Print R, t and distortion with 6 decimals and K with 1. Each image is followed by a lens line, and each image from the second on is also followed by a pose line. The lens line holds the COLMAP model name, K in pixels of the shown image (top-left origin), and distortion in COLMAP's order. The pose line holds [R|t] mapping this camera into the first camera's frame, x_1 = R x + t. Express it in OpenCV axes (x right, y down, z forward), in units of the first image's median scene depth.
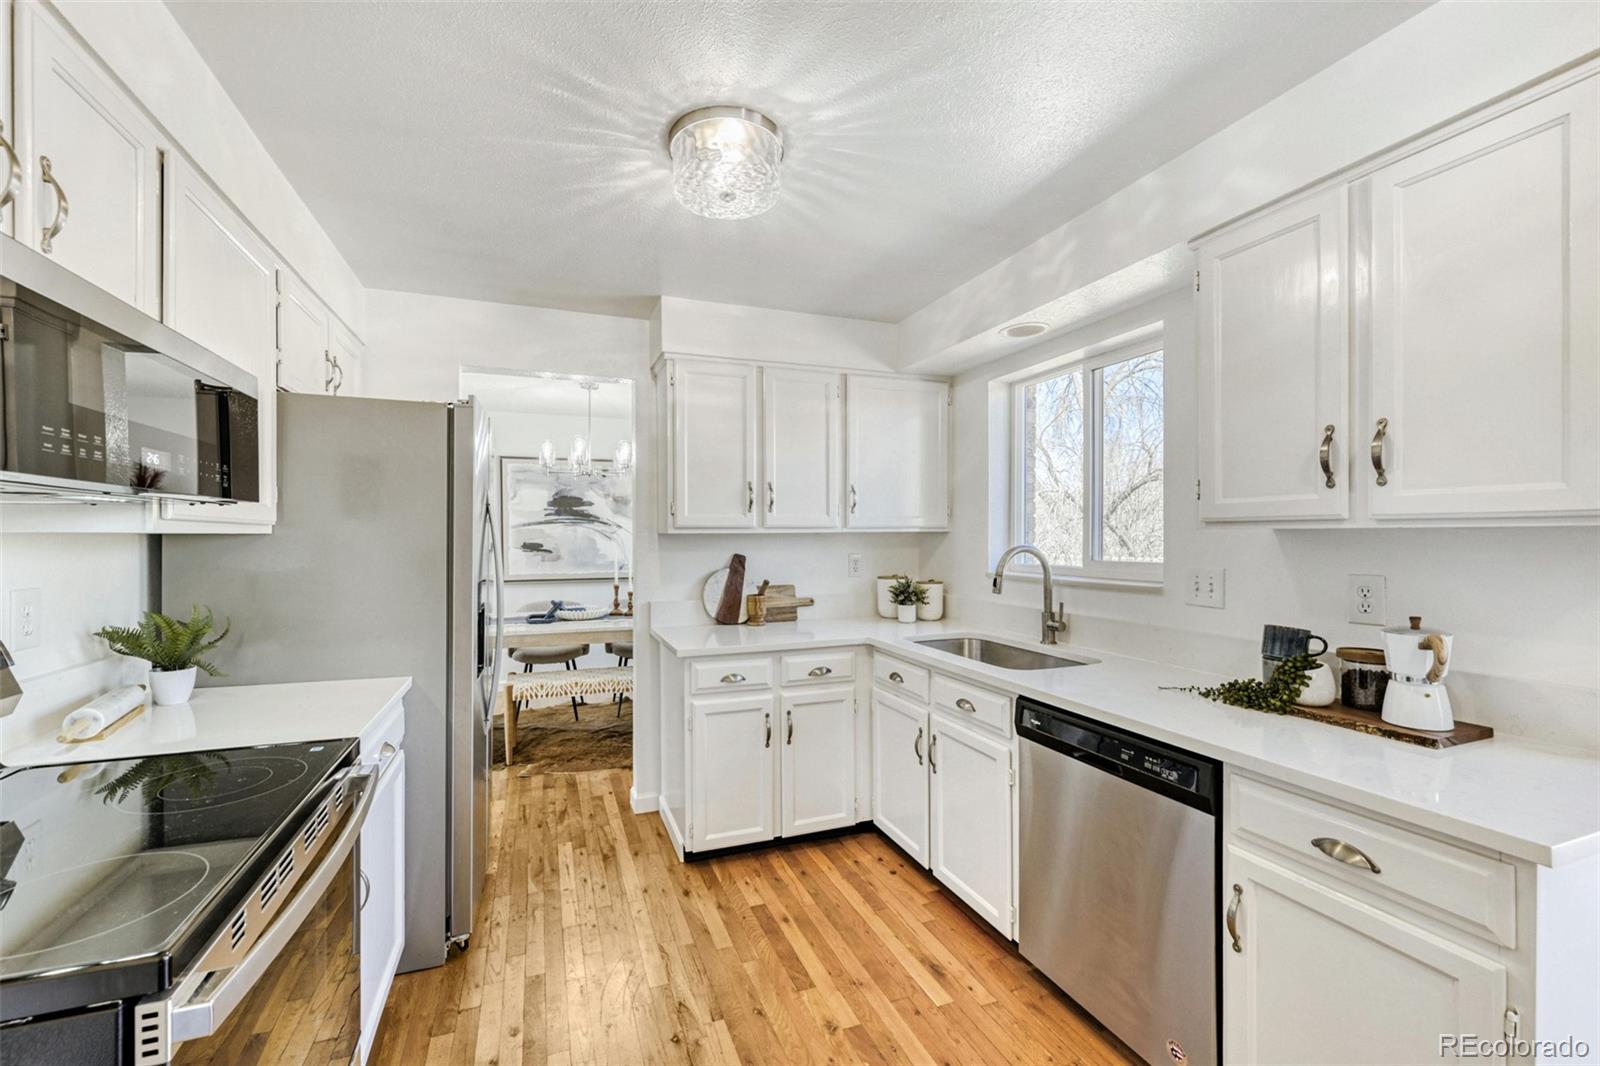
lens RADIAL K [[636.4, 0, 794.6], [0, 636.4, 540.0], [0, 0, 1]] dist [-0.001298, -0.000223]
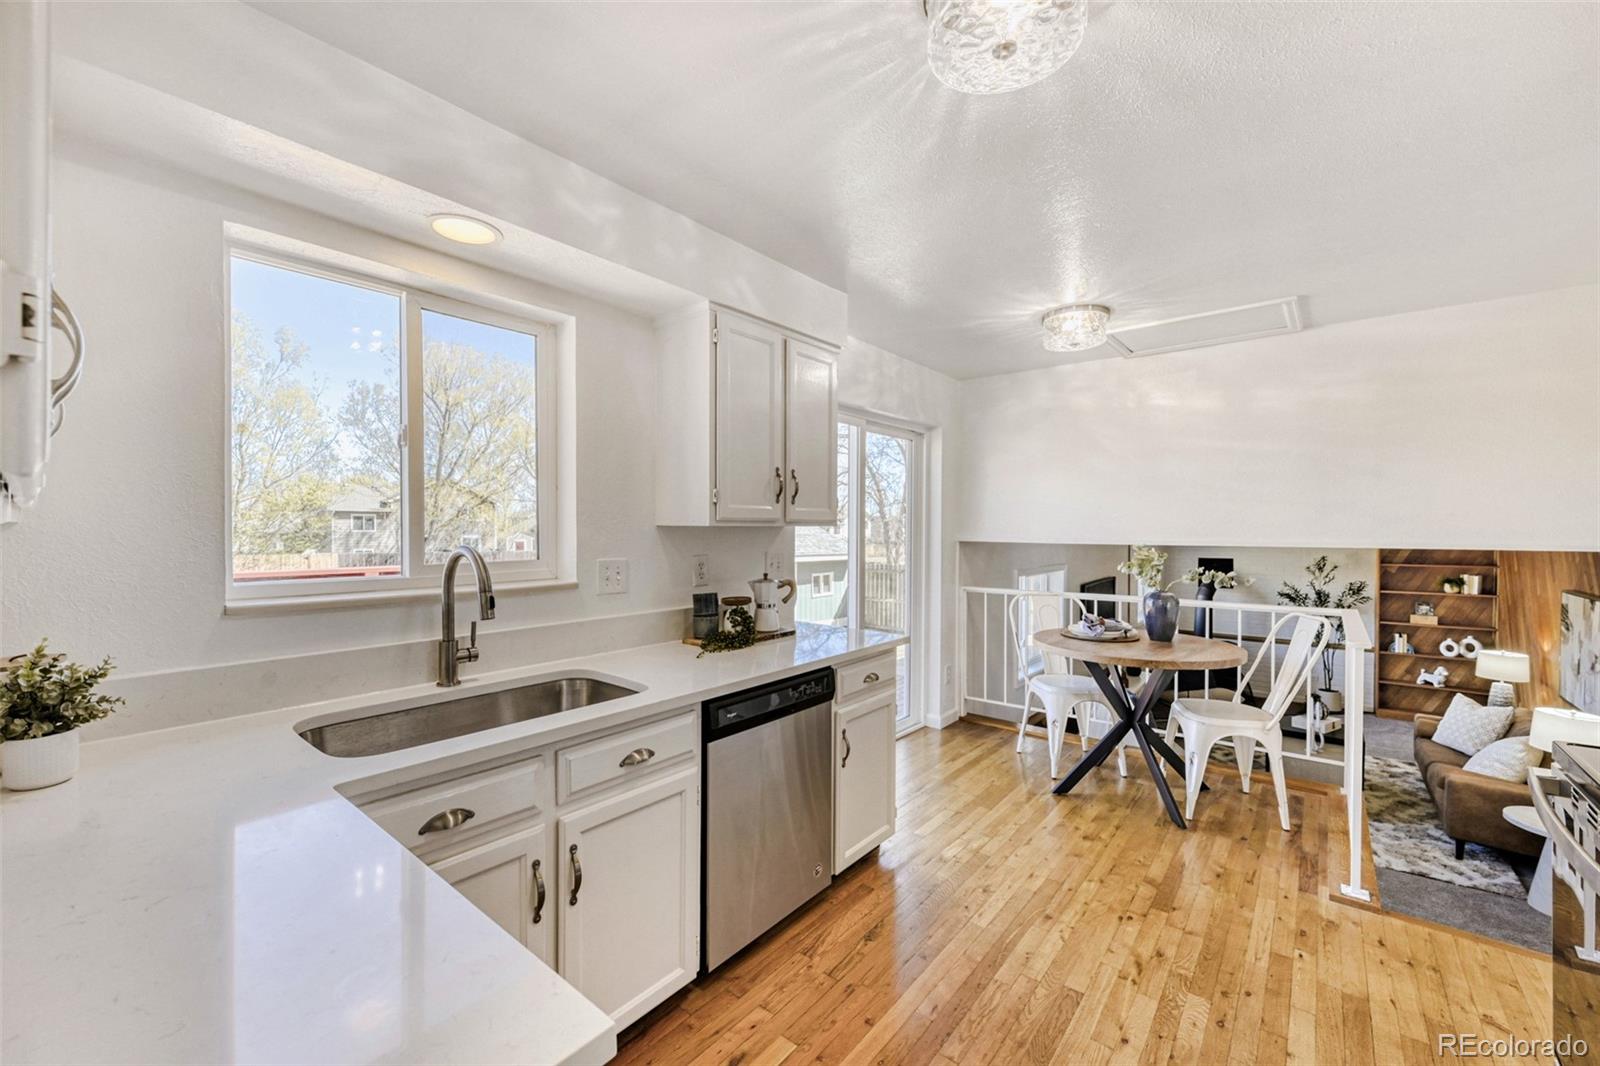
lens RADIAL K [[636.4, 0, 806.4], [0, 636.4, 534.2], [0, 0, 1]] dist [-0.001298, -0.000223]
pose [[-0.486891, -0.002253, 0.873460, -0.392455], [0.011795, 0.999889, 0.009154, -0.005889], [-0.873383, 0.014760, -0.486810, 0.965343]]
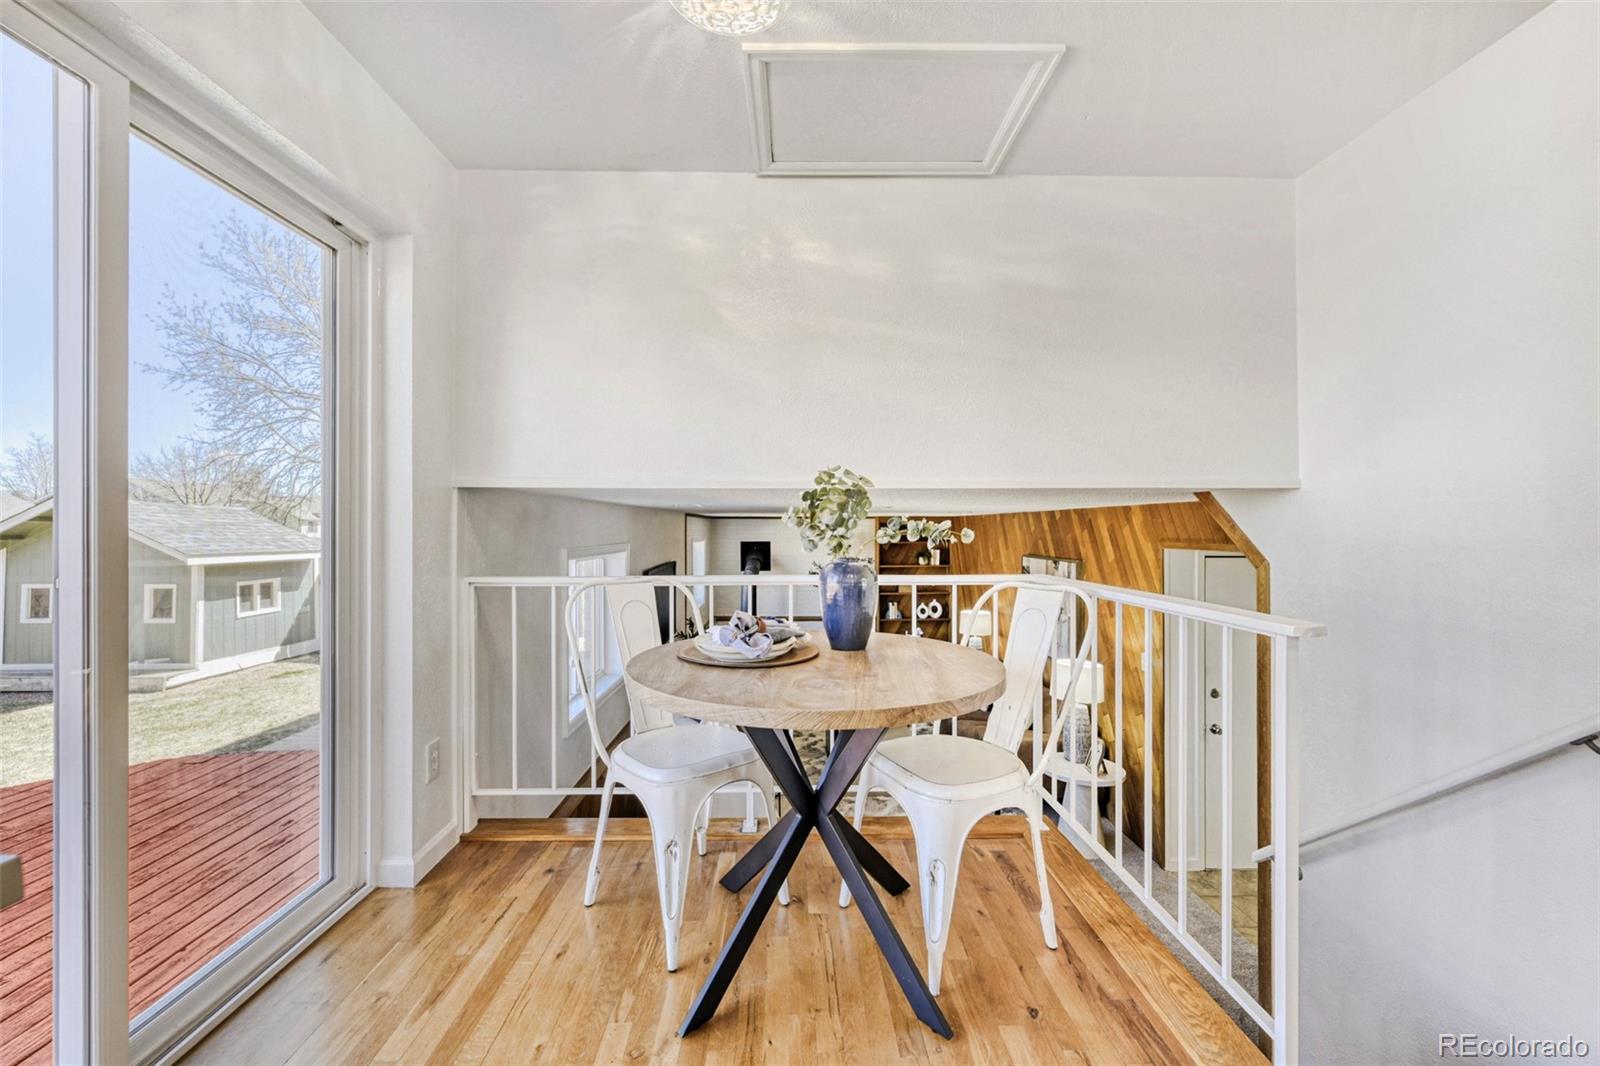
lens RADIAL K [[636.4, 0, 793.9], [0, 636.4, 529.8], [0, 0, 1]] dist [-0.001298, -0.000223]
pose [[-0.932046, 0.005760, 0.362294, -0.365958], [0.011868, 0.999822, 0.014636, -0.001626], [-0.362146, 0.017941, -0.931949, 0.939150]]
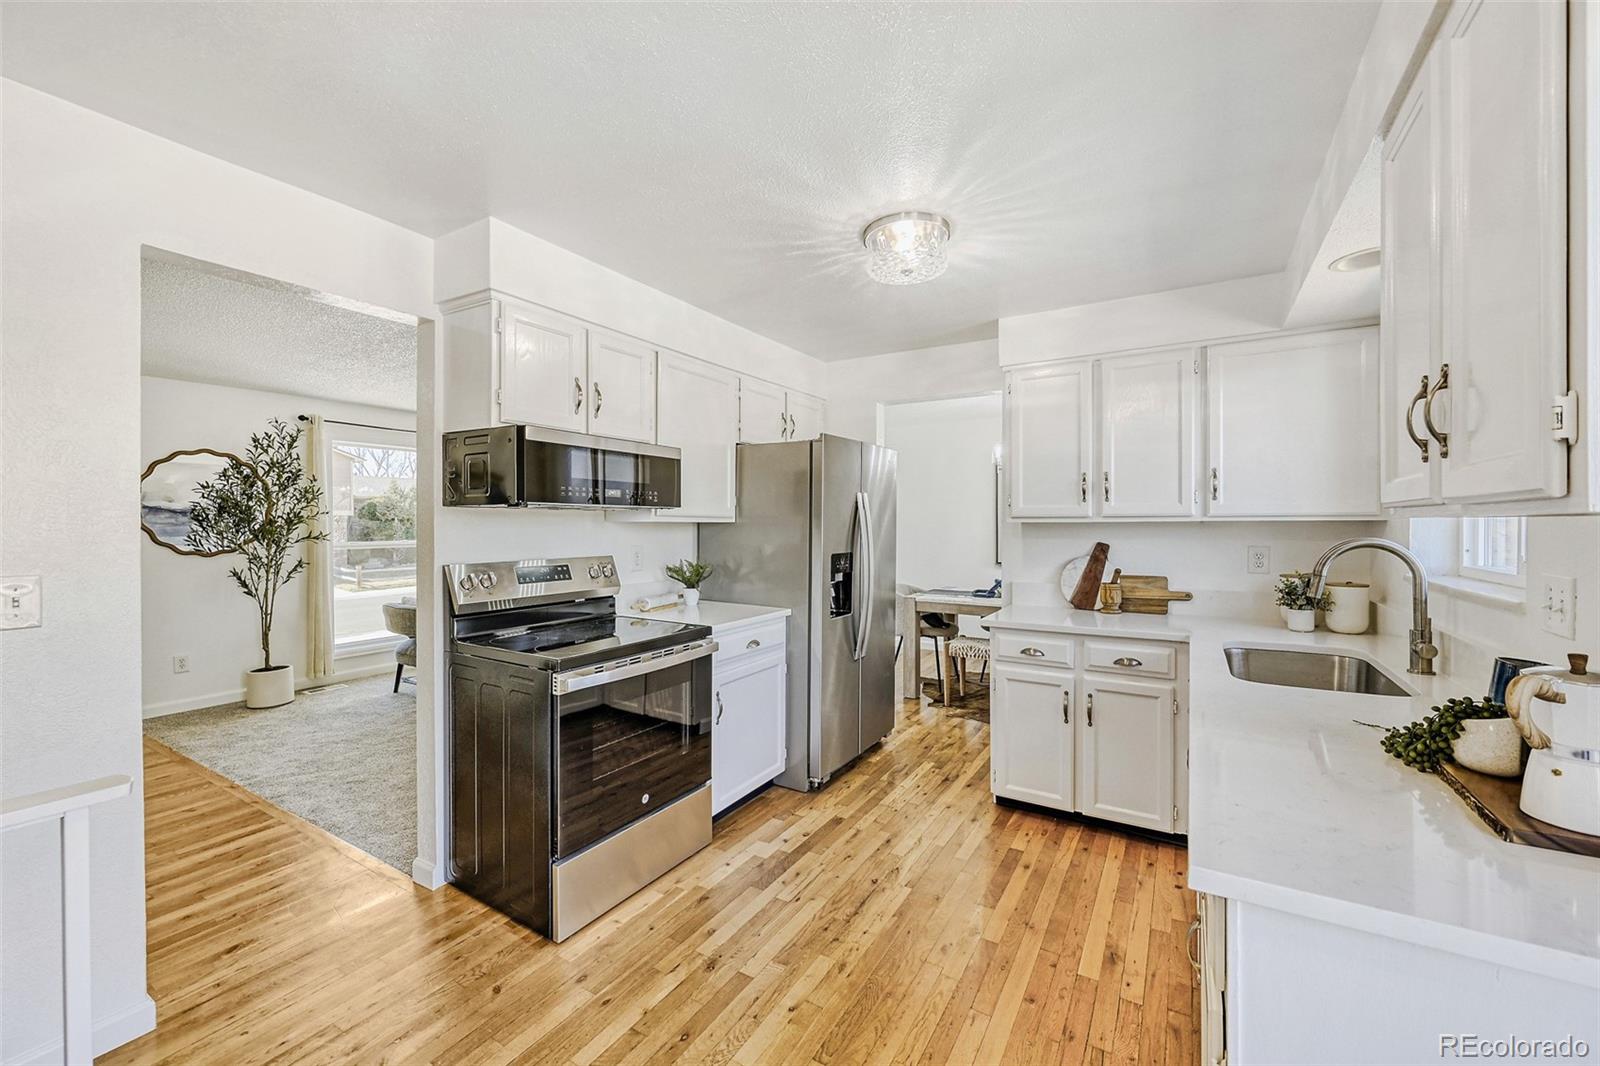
lens RADIAL K [[636.4, 0, 819.4], [0, 636.4, 528.7], [0, 0, 1]] dist [-0.001298, -0.000223]
pose [[0.642328, 0.009060, -0.766377, 0.484826], [-0.007792, 0.999956, 0.005290, -0.002202], [0.766391, 0.002574, 0.642370, -0.001912]]
